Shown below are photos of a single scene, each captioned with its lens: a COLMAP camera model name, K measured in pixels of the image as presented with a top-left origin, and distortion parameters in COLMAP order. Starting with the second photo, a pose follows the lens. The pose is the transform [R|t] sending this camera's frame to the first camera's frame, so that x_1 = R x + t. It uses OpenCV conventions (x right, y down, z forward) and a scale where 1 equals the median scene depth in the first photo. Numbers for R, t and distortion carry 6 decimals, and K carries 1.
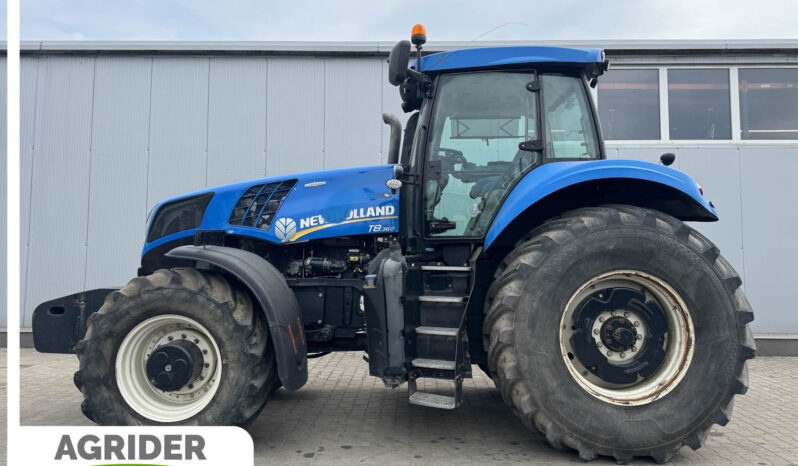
lens RADIAL K [[574.0, 0, 398.3], [0, 574.0, 226.6], [0, 0, 1]] dist [0.044855, -0.012504]
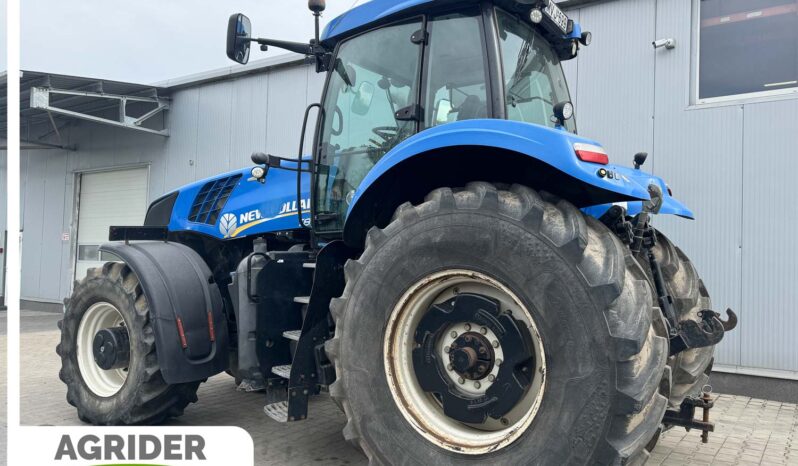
lens RADIAL K [[623.7, 0, 399.1], [0, 623.7, 240.4], [0, 0, 1]] dist [0.099789, -0.003024]
pose [[0.829510, -0.007337, -0.558443, 0.773127], [0.020401, 0.999644, 0.017170, 0.021962], [0.558119, -0.025636, 0.829365, 0.290561]]
